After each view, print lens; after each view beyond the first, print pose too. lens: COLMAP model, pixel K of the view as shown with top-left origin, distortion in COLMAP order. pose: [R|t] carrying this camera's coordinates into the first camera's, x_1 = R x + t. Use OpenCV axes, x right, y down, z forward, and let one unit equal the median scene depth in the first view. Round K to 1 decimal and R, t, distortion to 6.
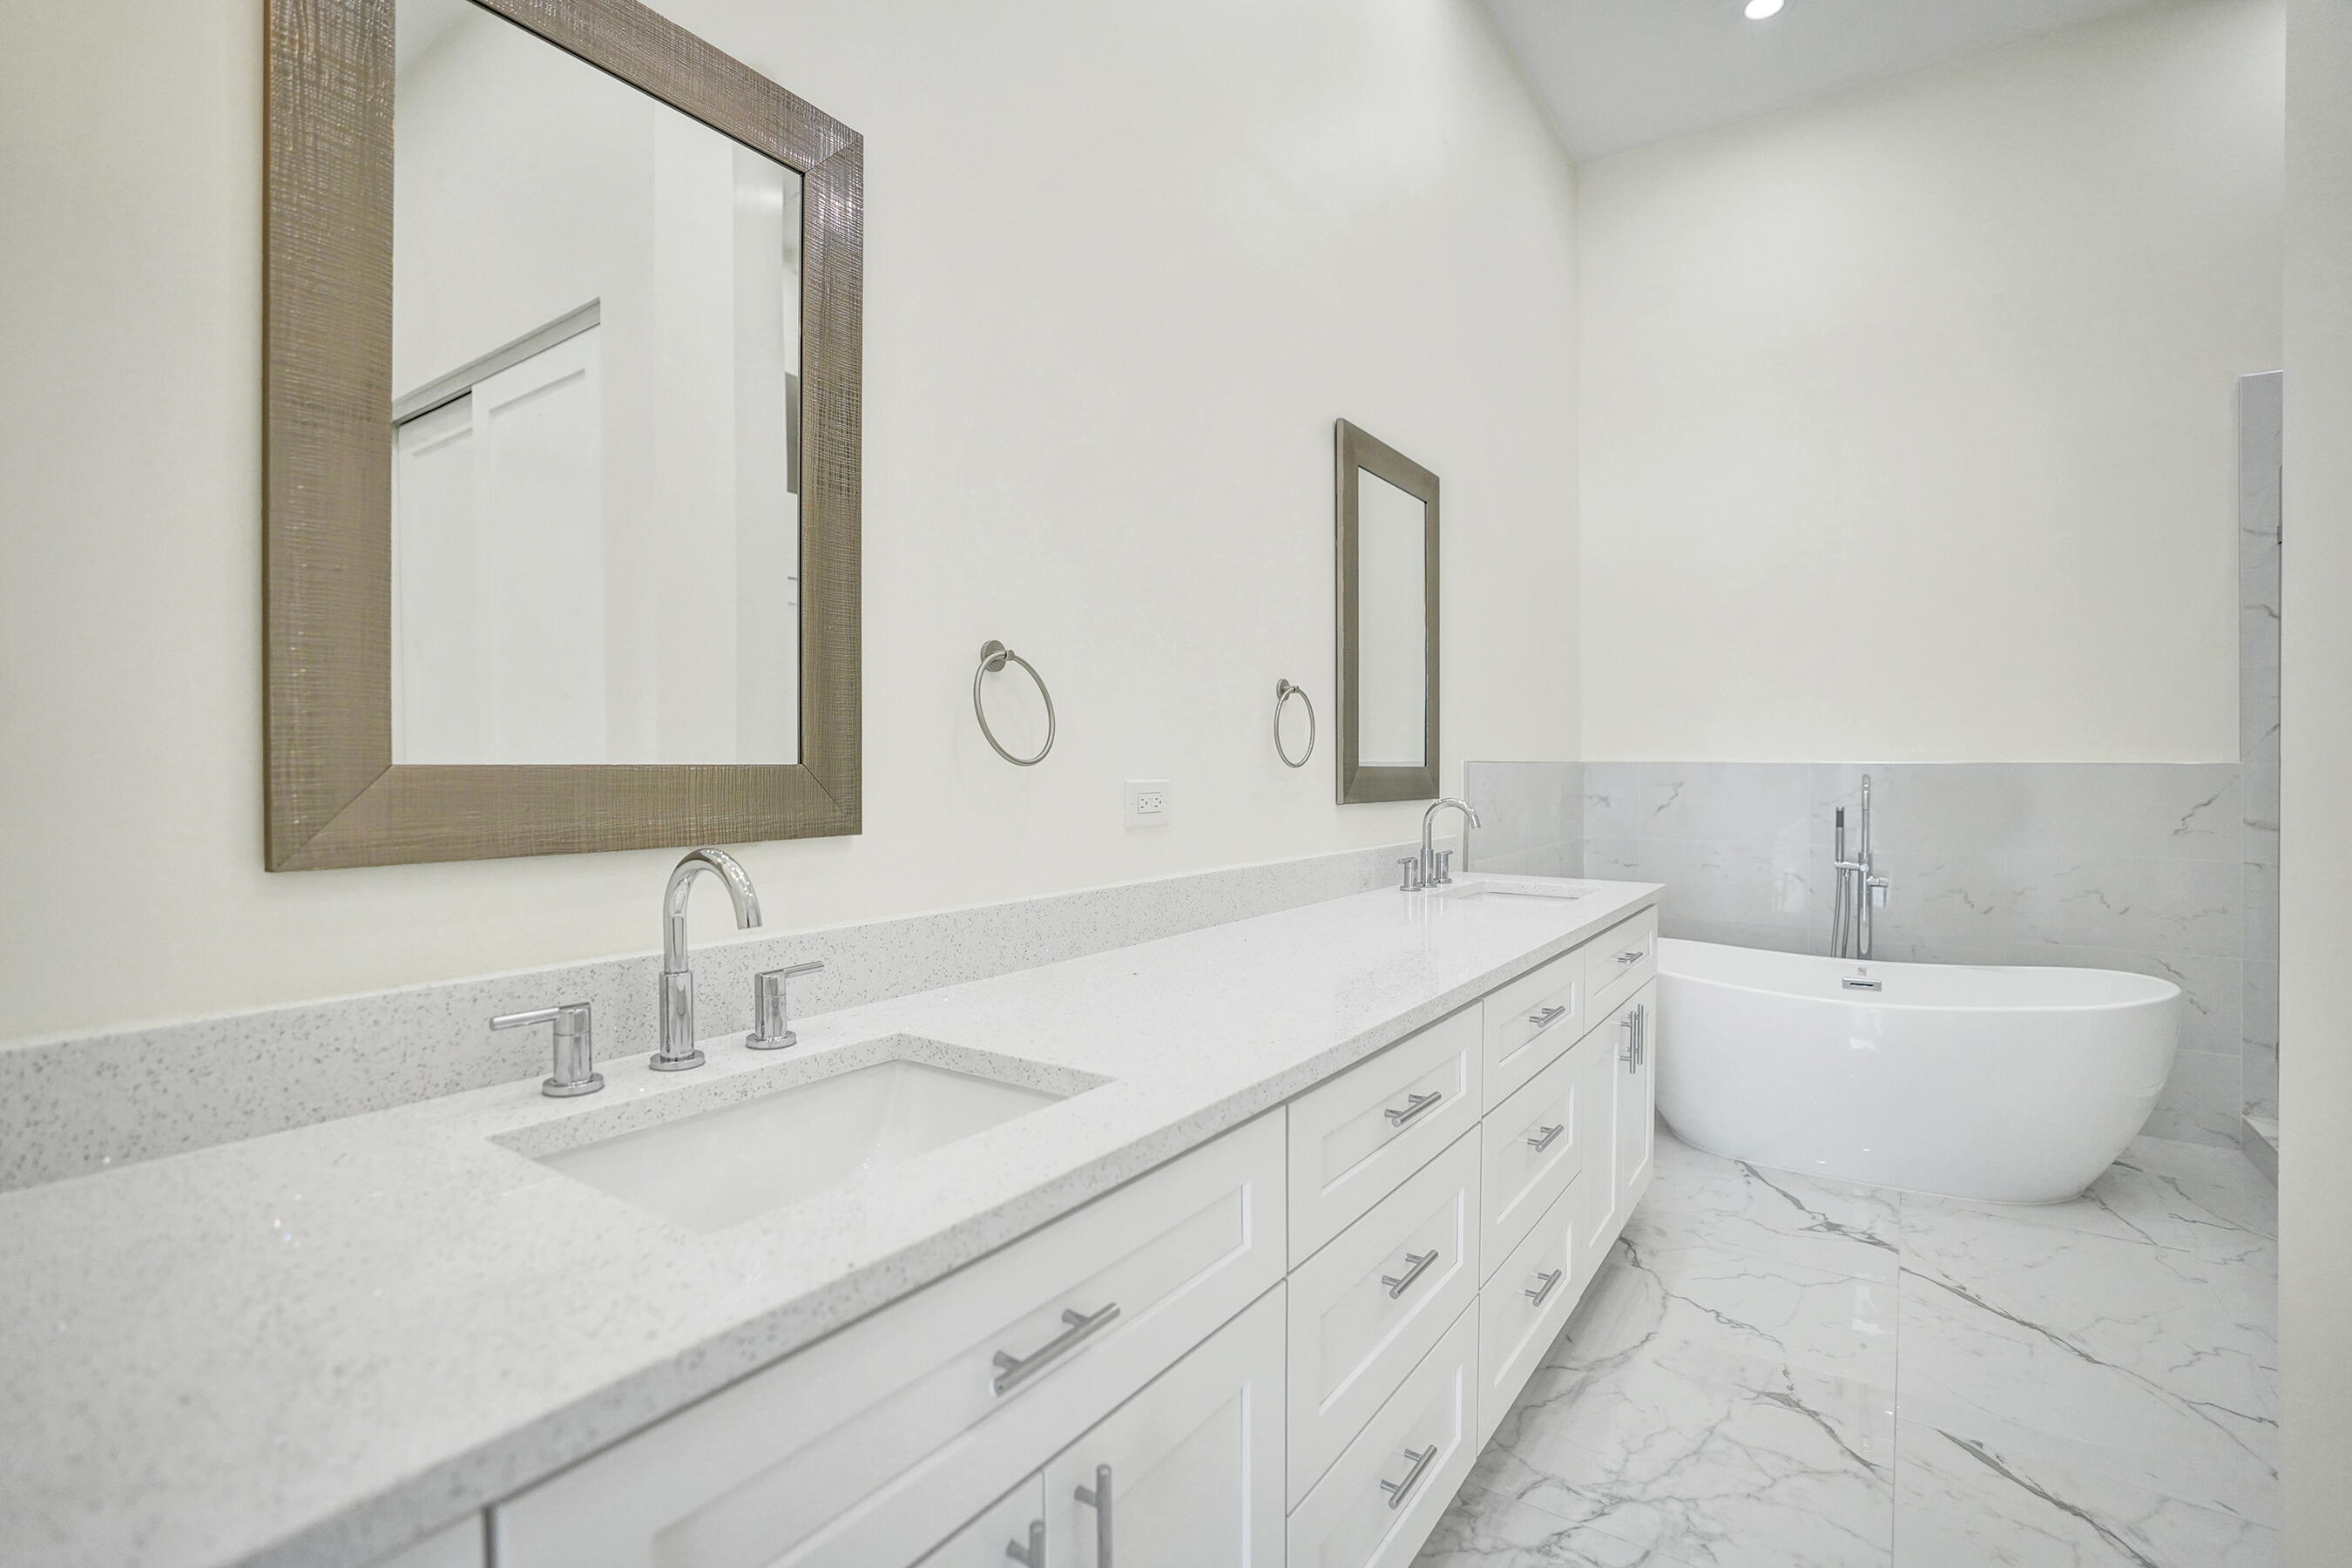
lens RADIAL K [[1050.0, 0, 1251.4], [0, 1050.0, 778.0], [0, 0, 1]] dist [-0.046422, 0.015964]
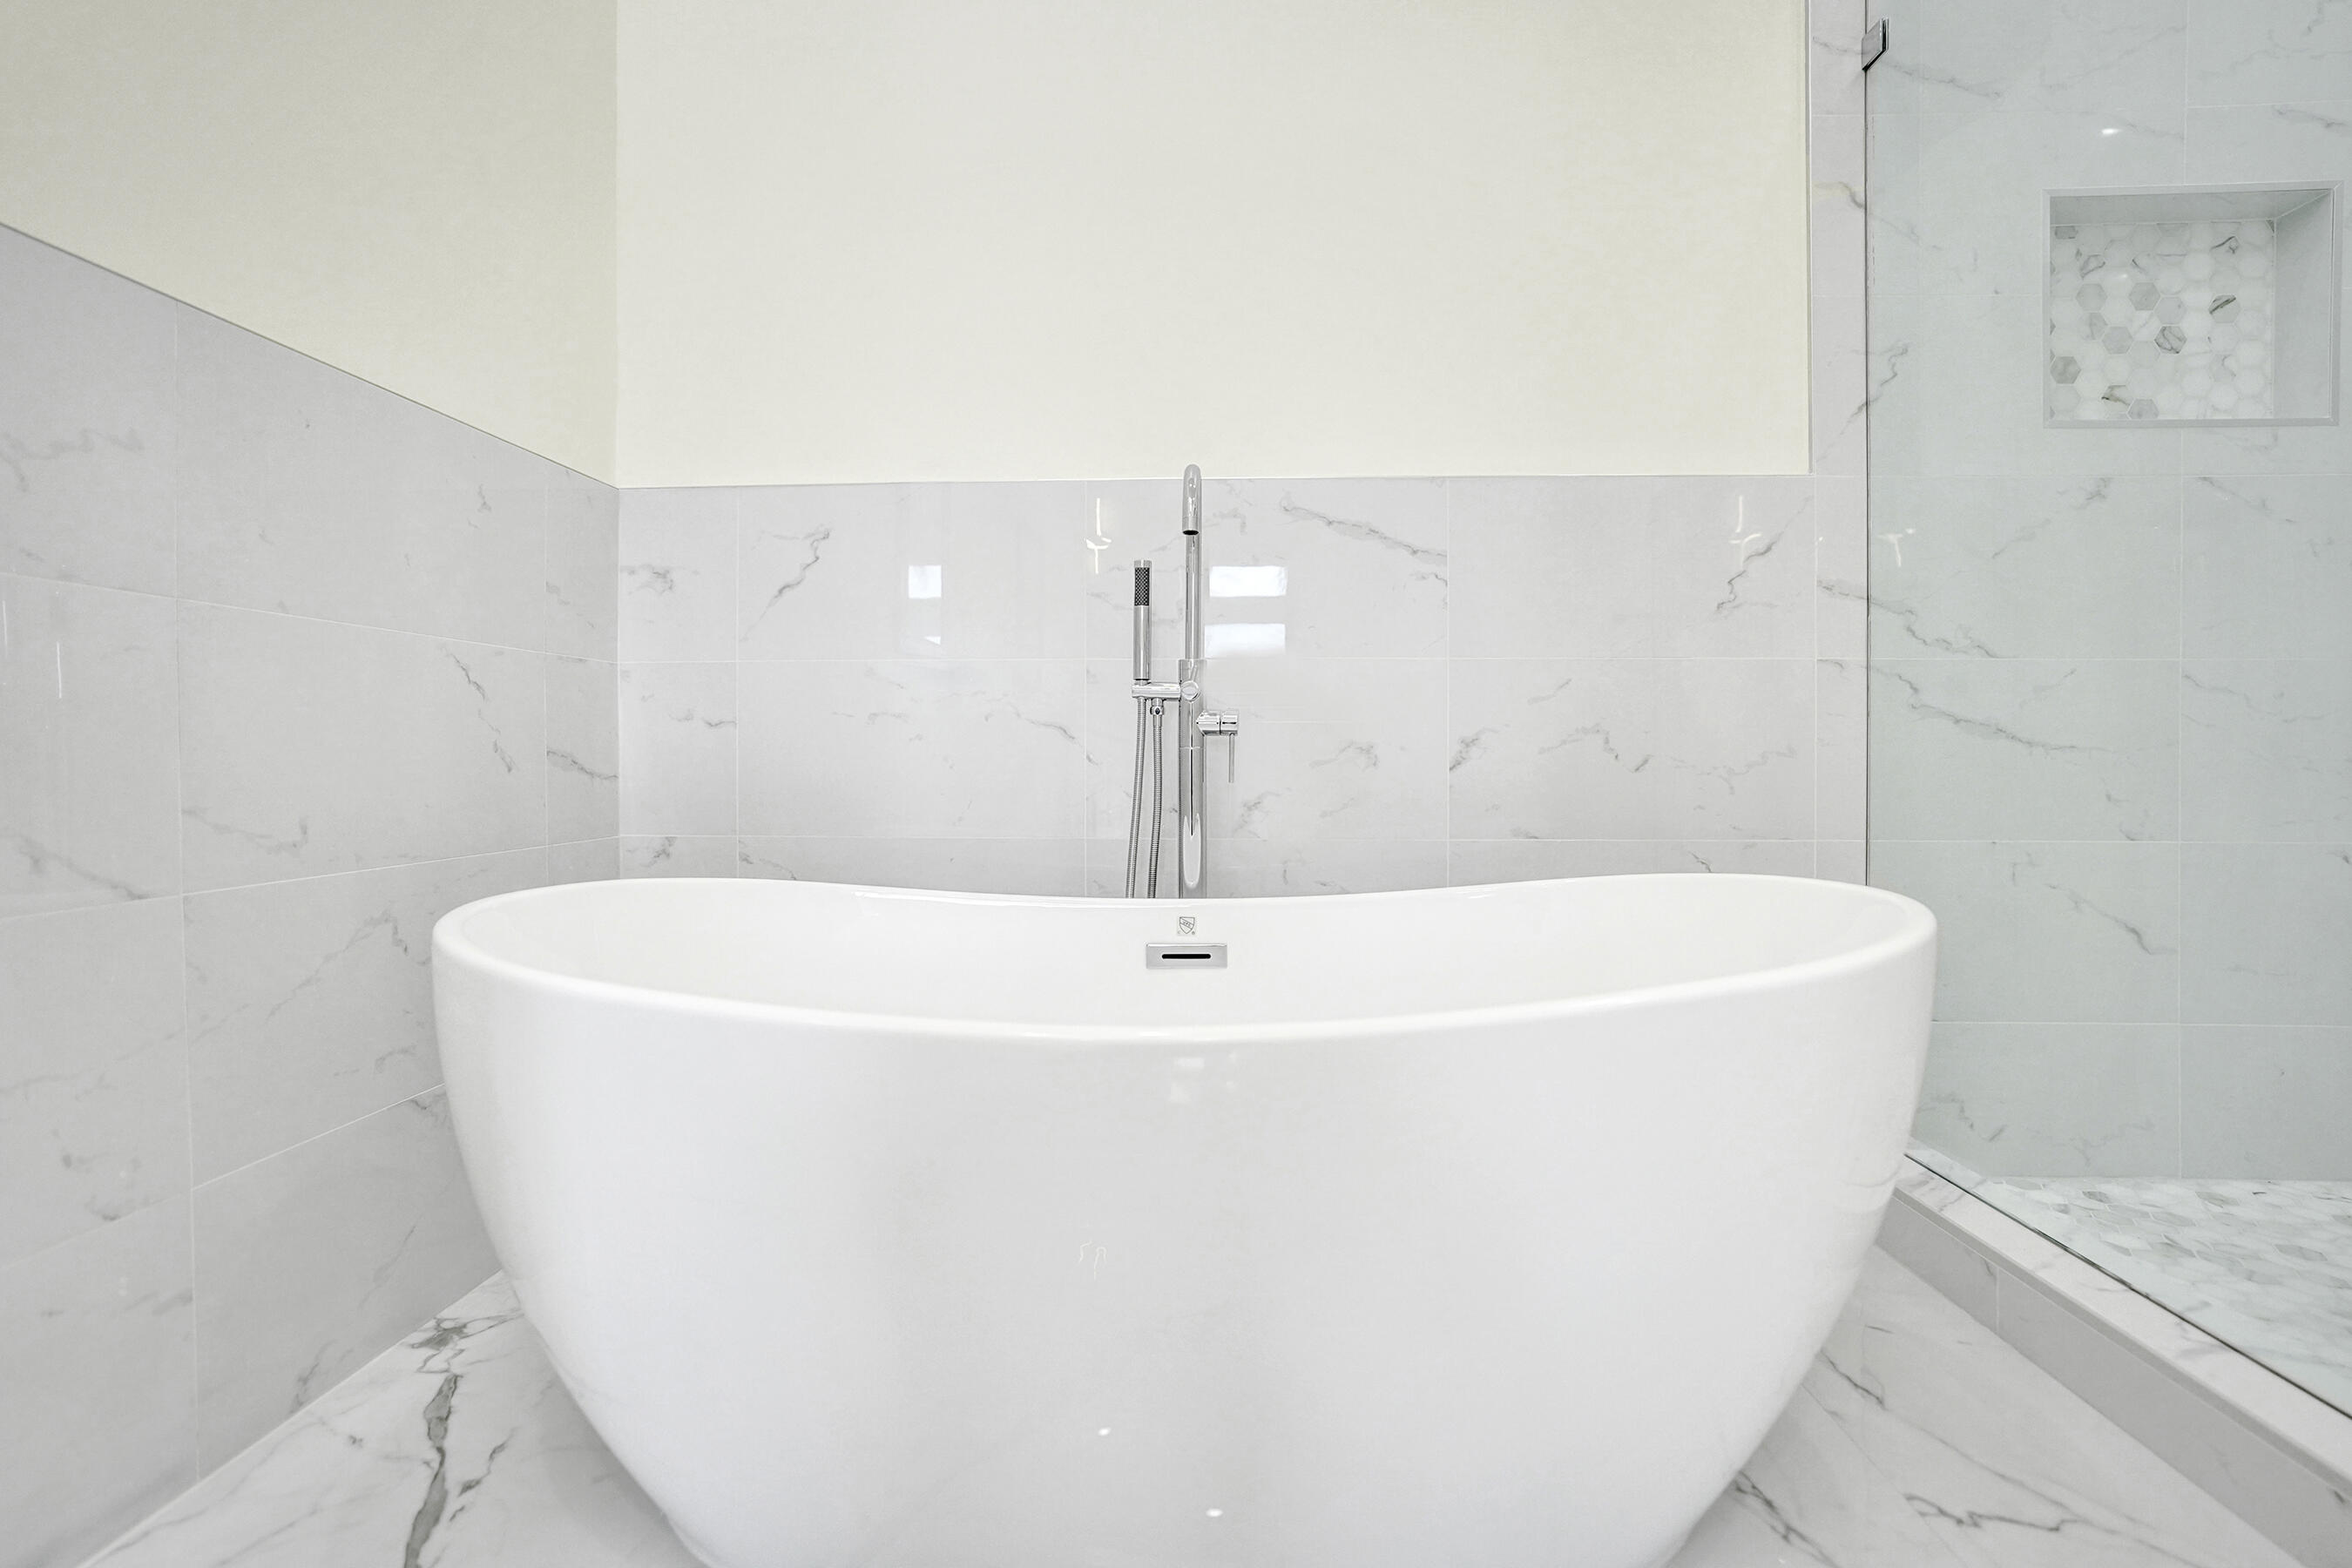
lens RADIAL K [[1064.3, 0, 1178.2], [0, 1064.3, 769.8], [0, 0, 1]] dist [-0.048353, 0.017457]
pose [[0.861189, -0.001937, 0.508282, 0.348080], [0.002372, 0.999997, -0.000209, 0.118796], [-0.508280, 0.001385, 0.861191, 0.597196]]
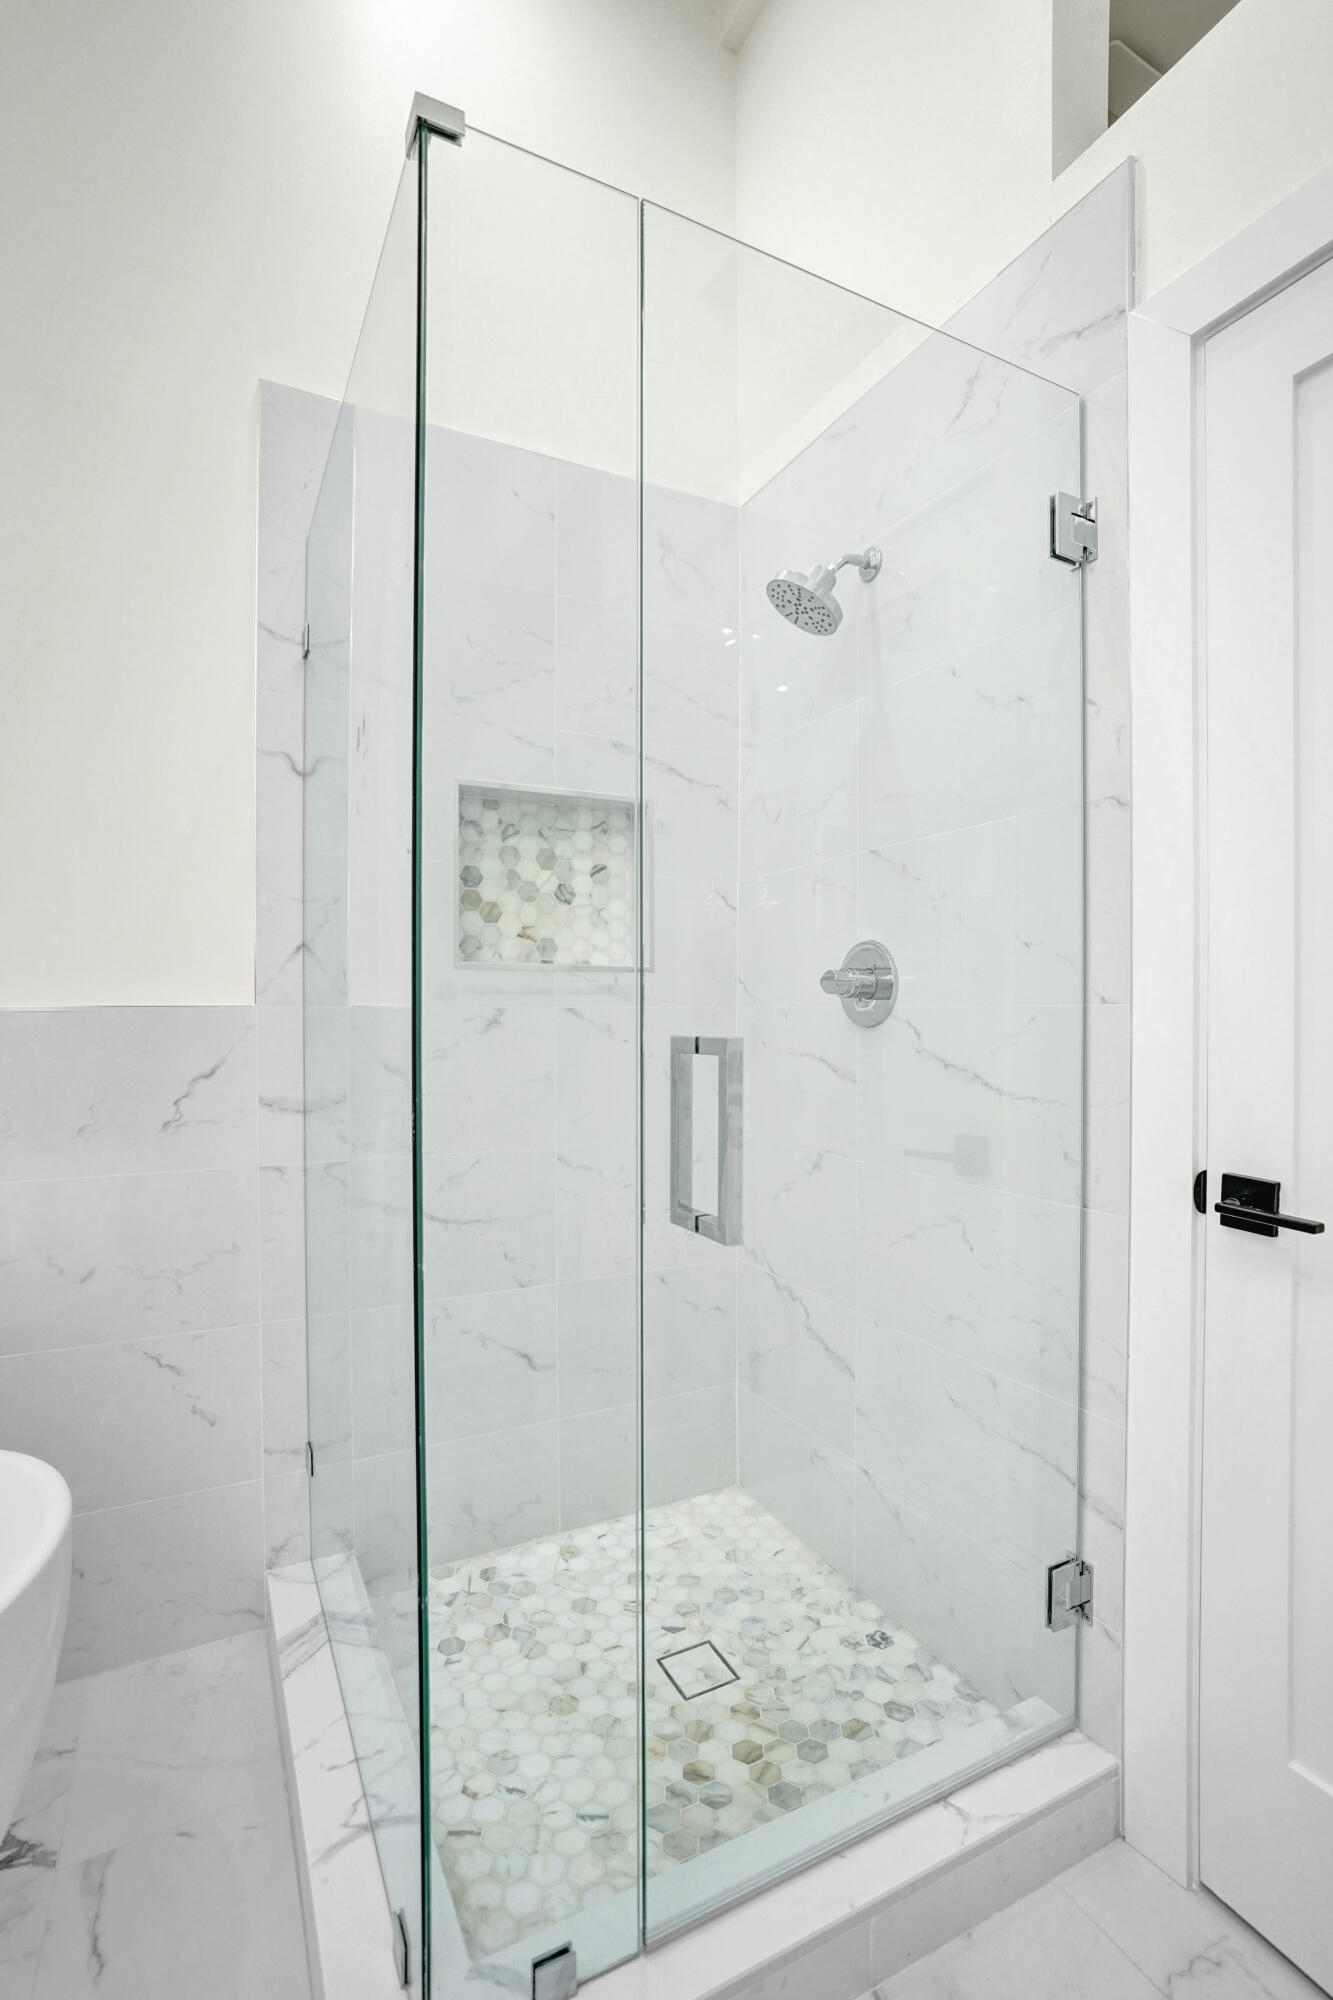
lens RADIAL K [[905.0, 0, 659.3], [0, 905.0, 1005.9], [0, 0, 1]] dist [-0.048353, 0.017457]
pose [[0.504591, -0.001986, 0.863356, 0.538017], [0.010930, 0.999932, -0.004088, -0.008196], [-0.863290, 0.011499, 0.504578, 0.445033]]
